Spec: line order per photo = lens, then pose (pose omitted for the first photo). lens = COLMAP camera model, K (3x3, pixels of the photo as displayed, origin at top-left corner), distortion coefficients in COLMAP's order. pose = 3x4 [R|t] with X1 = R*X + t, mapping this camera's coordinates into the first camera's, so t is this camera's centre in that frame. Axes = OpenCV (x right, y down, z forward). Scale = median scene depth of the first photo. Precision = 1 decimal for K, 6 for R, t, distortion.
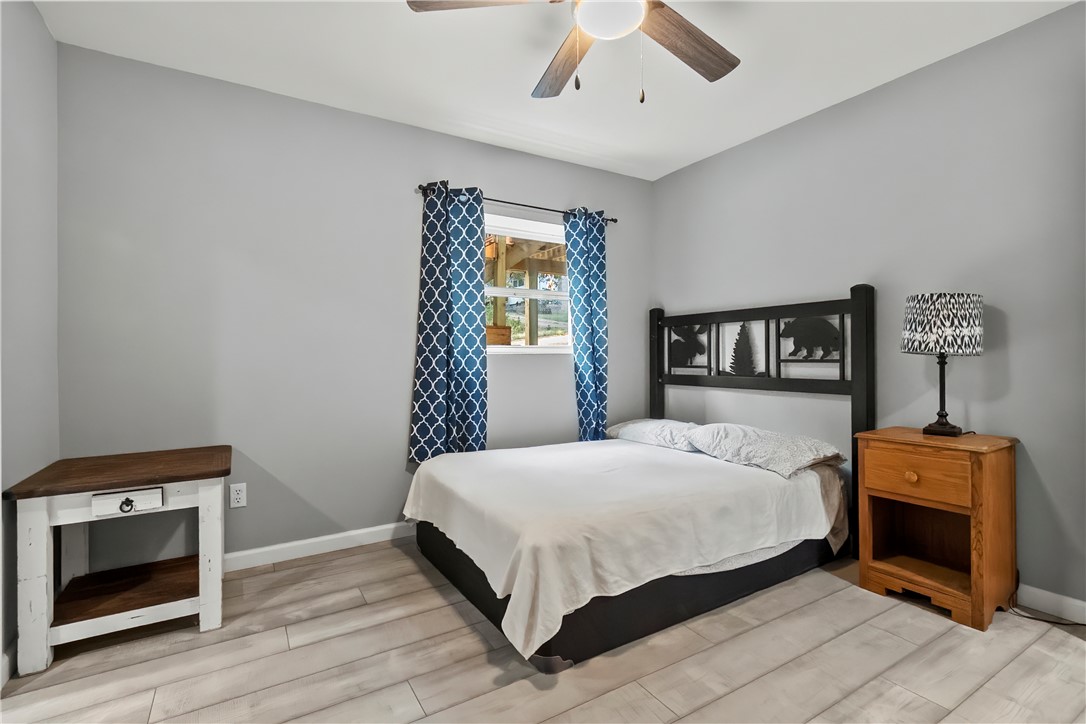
lens RADIAL K [[507.8, 0, 540.3], [0, 507.8, 348.2], [0, 0, 1]] dist [0.009338, 0.000437]
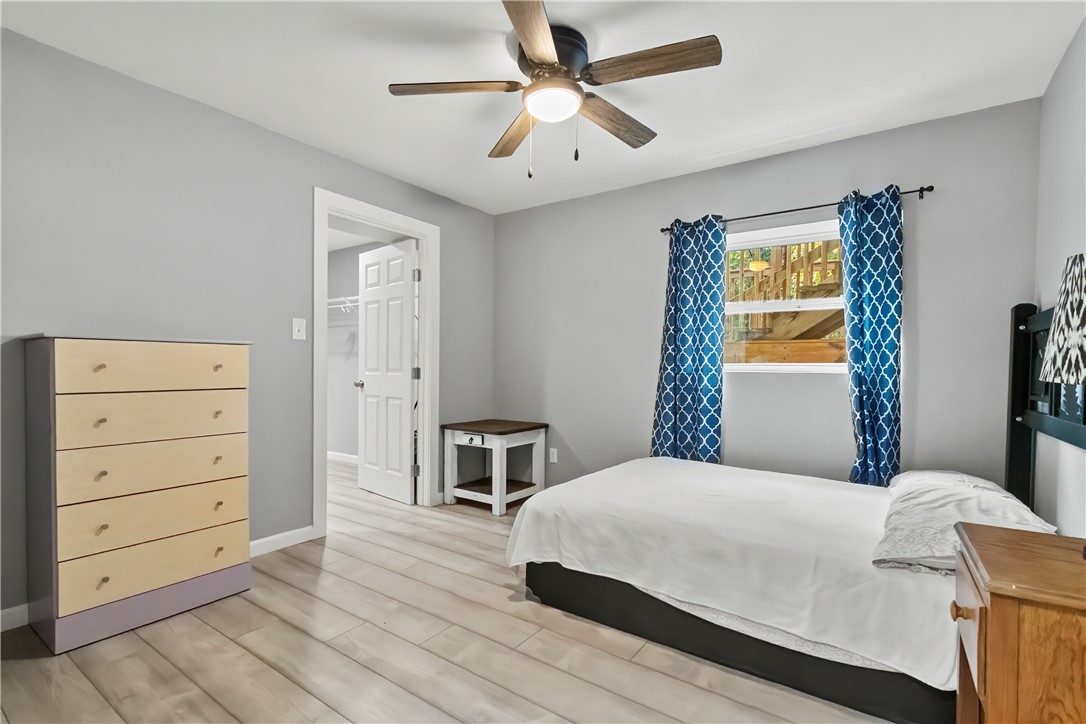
lens RADIAL K [[503.6, 0, 540.8], [0, 503.6, 364.2], [0, 0, 1]] dist [0.000037, -0.000185]
pose [[0.398478, 0.002919, -0.917173, 1.018404], [-0.000730, 0.999996, 0.002865, -0.010175], [0.917178, -0.000473, 0.398478, 0.374719]]
